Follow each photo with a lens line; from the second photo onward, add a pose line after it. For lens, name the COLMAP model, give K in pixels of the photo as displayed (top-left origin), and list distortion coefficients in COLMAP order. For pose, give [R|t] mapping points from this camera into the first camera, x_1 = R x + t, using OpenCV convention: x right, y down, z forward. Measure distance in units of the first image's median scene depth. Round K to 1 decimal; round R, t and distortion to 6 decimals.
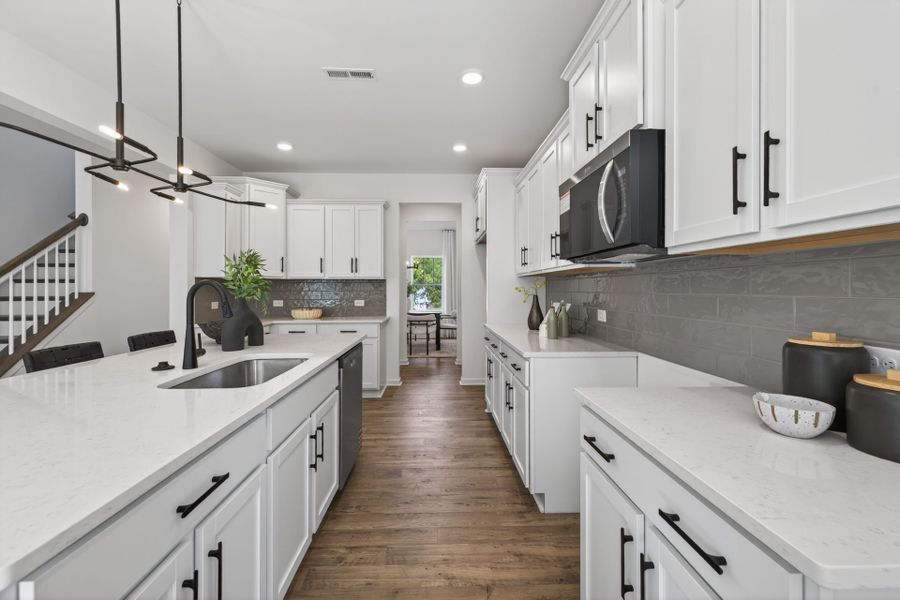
lens RADIAL K [[372.8, 0, 449.3], [0, 372.8, 292.1], [0, 0, 1]] dist [0.001064, 0.000083]
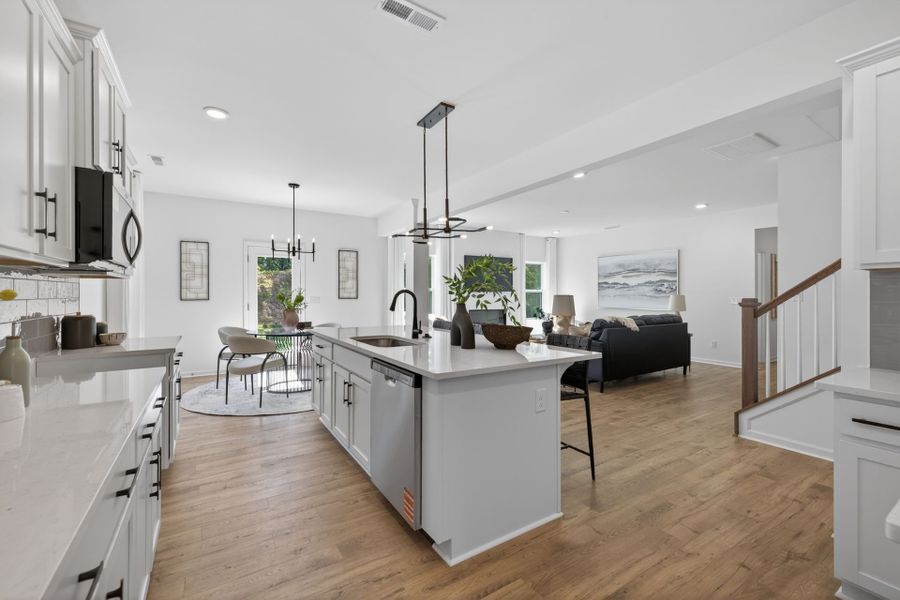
lens RADIAL K [[372.8, 0, 451.1], [0, 372.8, 298.0], [0, 0, 1]] dist [0.001064, 0.000083]
pose [[-0.857104, -0.001198, -0.515142, 0.074069], [-0.004964, 0.999970, 0.005934, -0.013726], [0.515119, 0.007643, -0.857085, 2.091250]]
